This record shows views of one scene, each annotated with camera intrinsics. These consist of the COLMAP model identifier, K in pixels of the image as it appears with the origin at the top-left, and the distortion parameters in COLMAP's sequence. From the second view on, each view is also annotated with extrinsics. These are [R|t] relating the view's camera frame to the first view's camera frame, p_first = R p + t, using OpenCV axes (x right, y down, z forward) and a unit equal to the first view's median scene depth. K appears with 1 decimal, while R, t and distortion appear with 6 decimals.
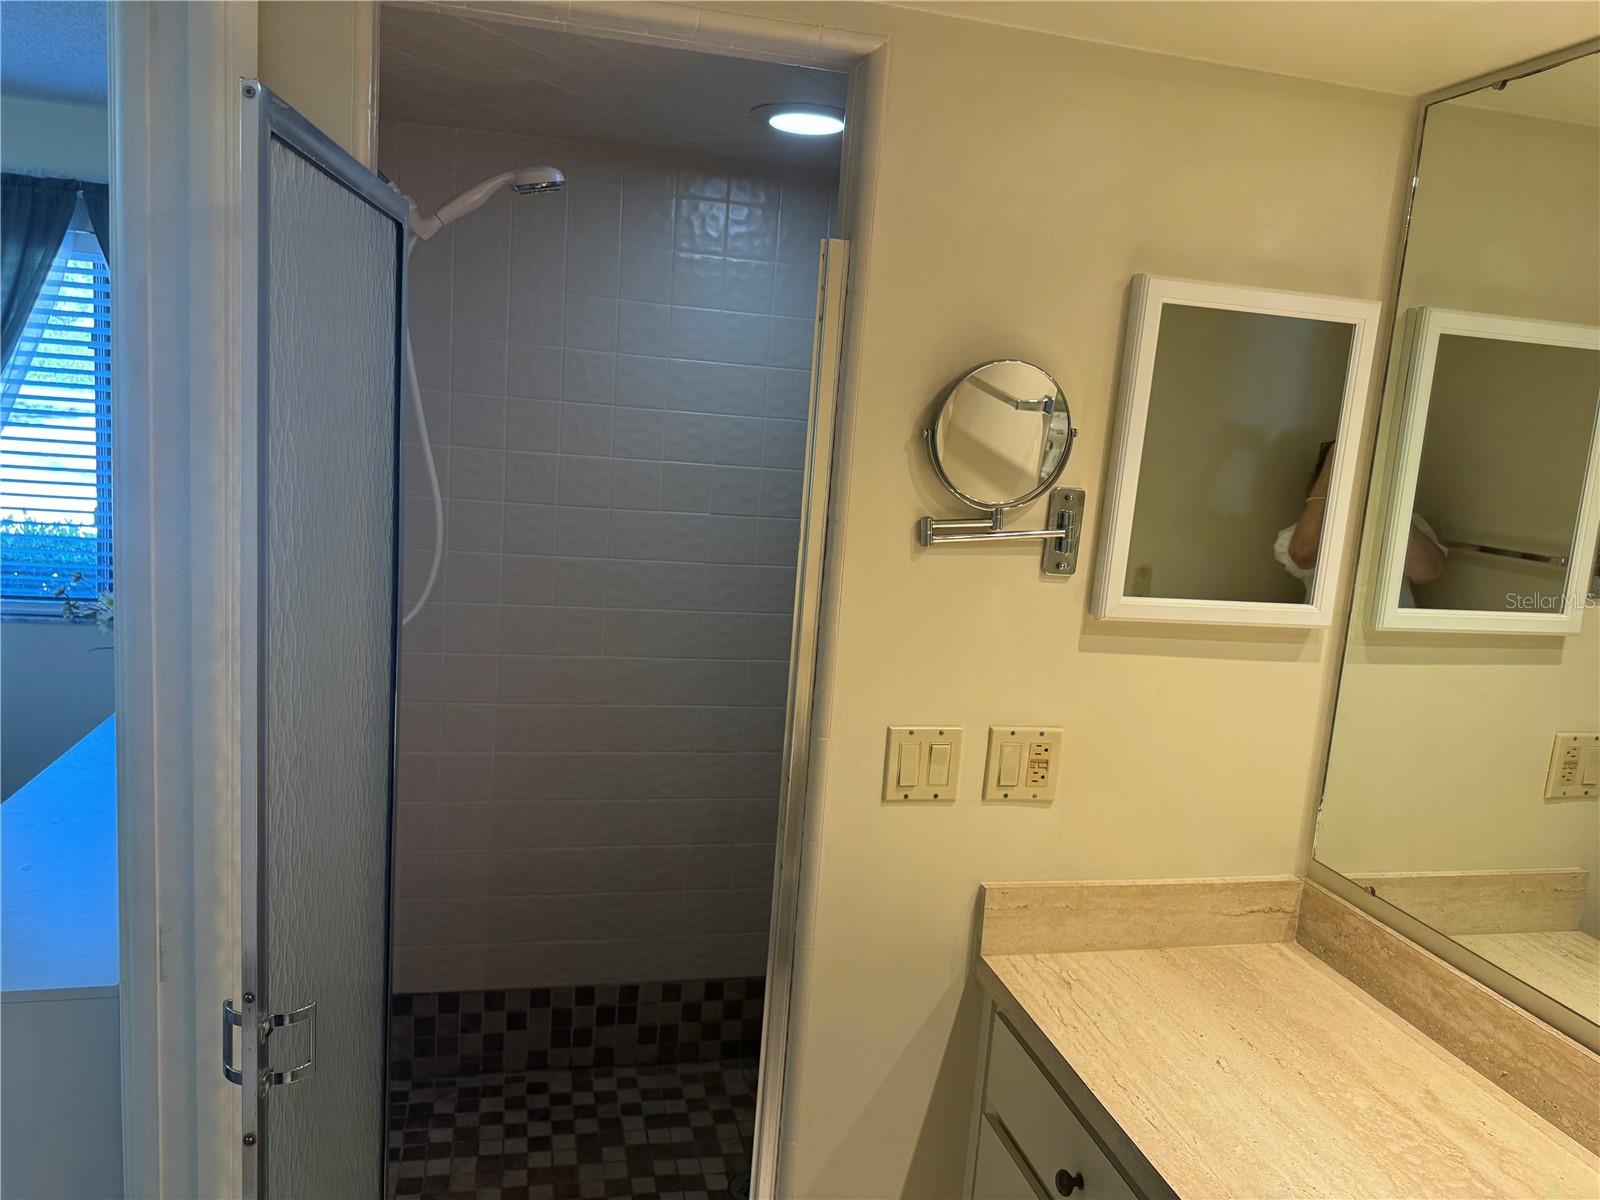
lens RADIAL K [[1128.8, 0, 800.0], [0, 1128.8, 600.0], [0, 0, 1]] dist [0.125245, -0.174229]
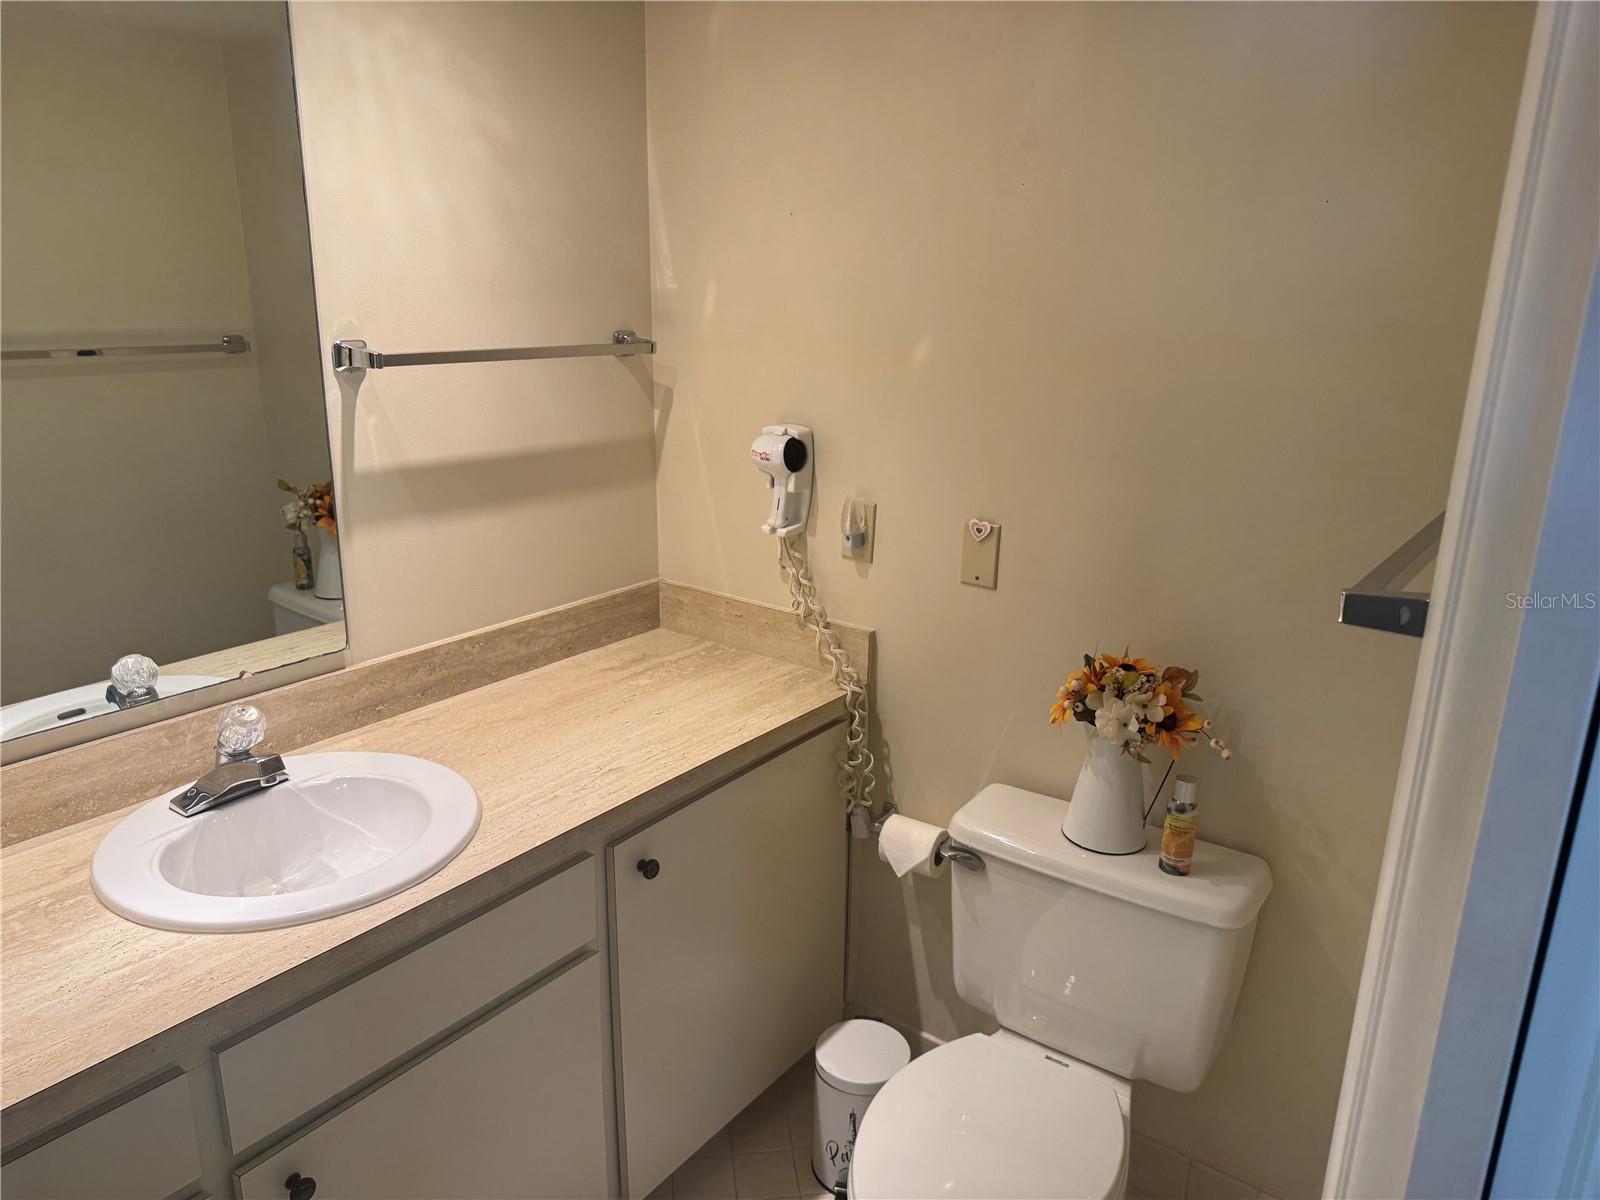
lens RADIAL K [[1128.8, 0, 800.0], [0, 1128.8, 600.0], [0, 0, 1]] dist [0.125245, -0.174229]
pose [[-0.627347, -0.292490, 0.721724, -0.665970], [0.062545, 0.904866, 0.421077, -0.272570], [-0.776224, 0.309302, -0.549371, 1.534818]]
